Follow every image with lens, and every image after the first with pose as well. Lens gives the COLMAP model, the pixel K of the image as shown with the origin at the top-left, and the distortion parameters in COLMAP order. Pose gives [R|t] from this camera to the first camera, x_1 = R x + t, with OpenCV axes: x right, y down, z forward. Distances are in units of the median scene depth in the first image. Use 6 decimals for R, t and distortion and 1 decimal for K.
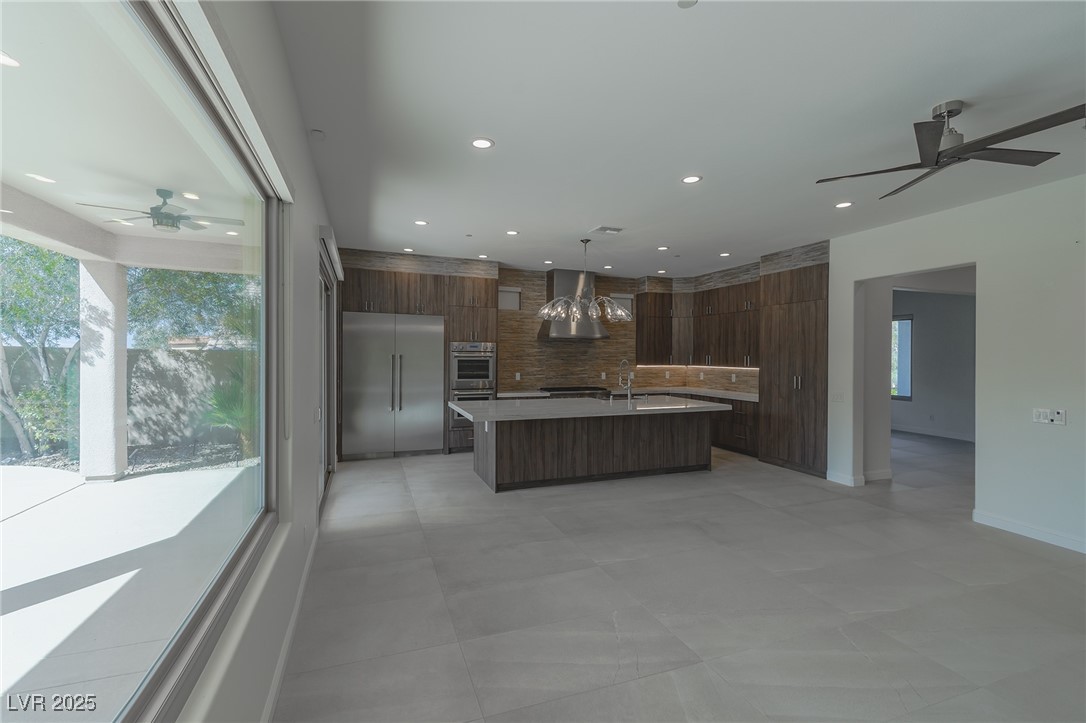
lens RADIAL K [[468.8, 0, 543.0], [0, 468.8, 361.5], [0, 0, 1]] dist [0.001396, 0.000272]
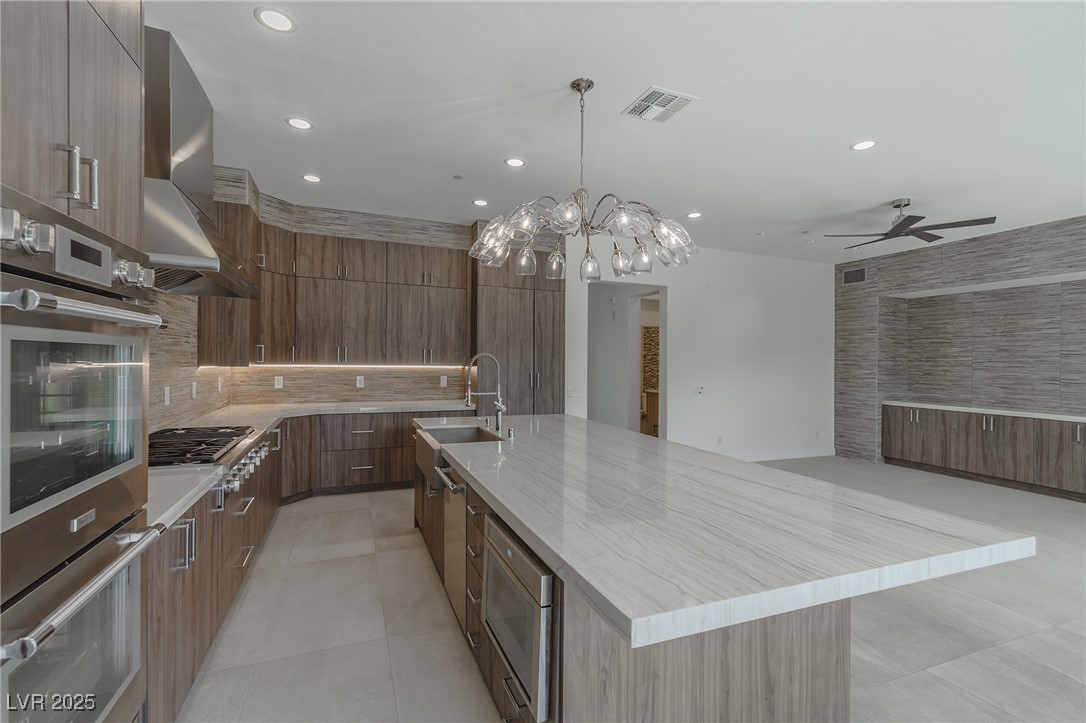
lens RADIAL K [[468.8, 0, 543.0], [0, 468.8, 361.5], [0, 0, 1]] dist [0.001396, 0.000272]
pose [[-0.021754, -0.015387, 0.999645, -0.280657], [-0.000950, 0.999881, 0.015370, -0.003752], [-0.999763, -0.000615, -0.021767, 0.832883]]
